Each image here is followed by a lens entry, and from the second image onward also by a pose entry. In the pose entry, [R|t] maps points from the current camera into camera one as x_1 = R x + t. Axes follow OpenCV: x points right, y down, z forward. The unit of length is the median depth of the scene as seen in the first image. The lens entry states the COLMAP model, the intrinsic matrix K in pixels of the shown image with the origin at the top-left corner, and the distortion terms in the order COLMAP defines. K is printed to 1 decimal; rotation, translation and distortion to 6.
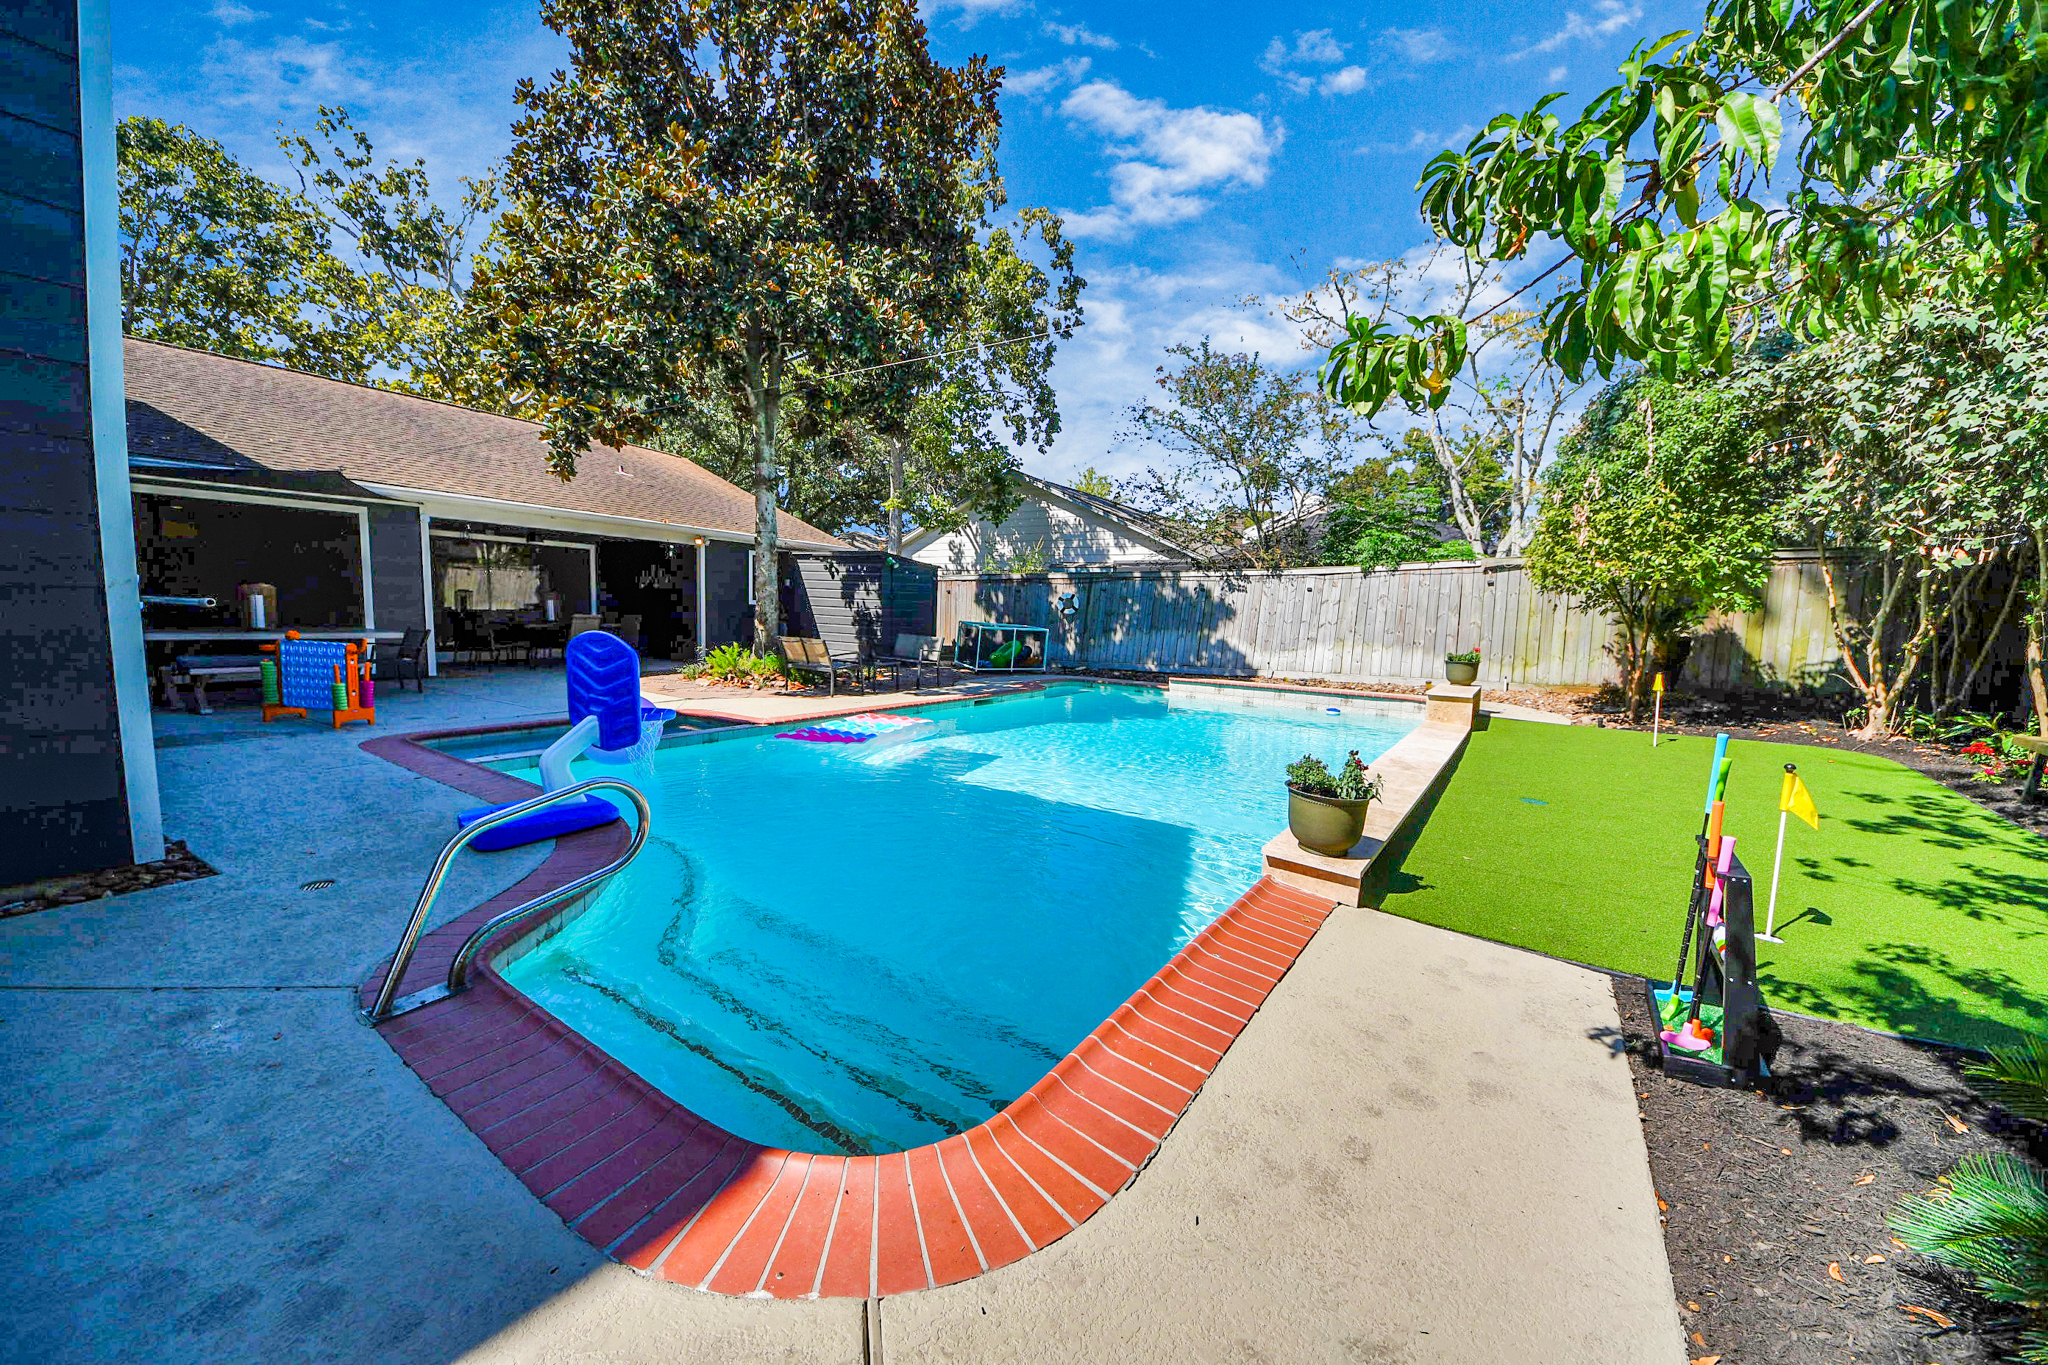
lens RADIAL K [[737.6, 0, 1058.6], [0, 737.6, 684.5], [0, 0, 1]] dist [-0.027664, 0.000011]
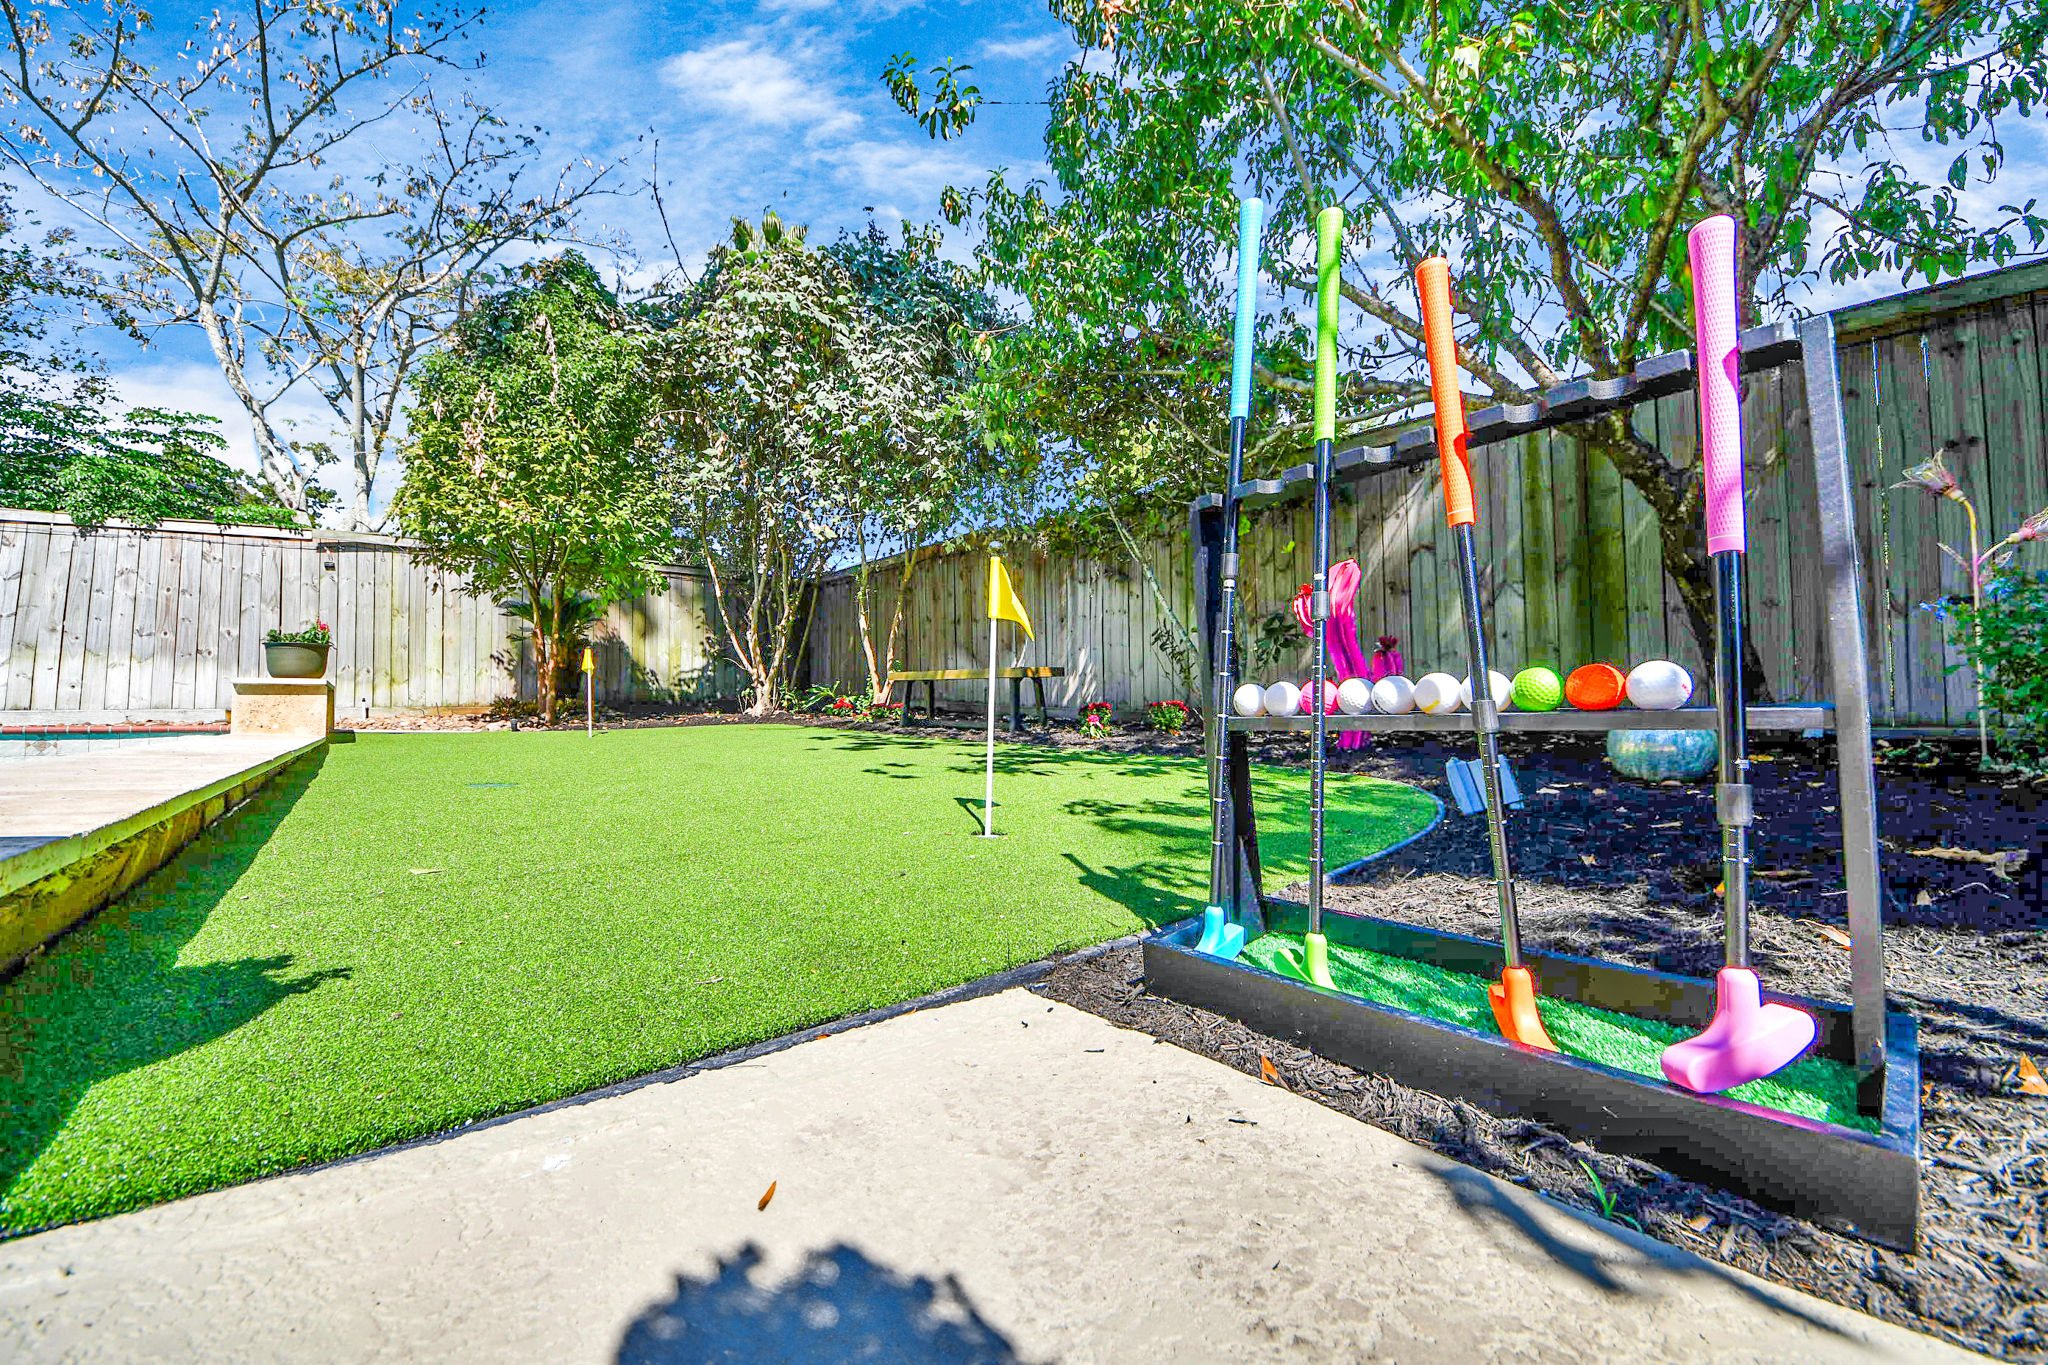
lens RADIAL K [[783.0, 0, 1024.3], [0, 783.0, 689.1], [0, 0, 1]] dist [-0.001165, -0.013240]
pose [[0.295003, -0.024722, 0.955176, 0.125201], [0.097290, 0.995247, -0.004288, 0.079463], [-0.950530, 0.094194, 0.296006, 0.262436]]
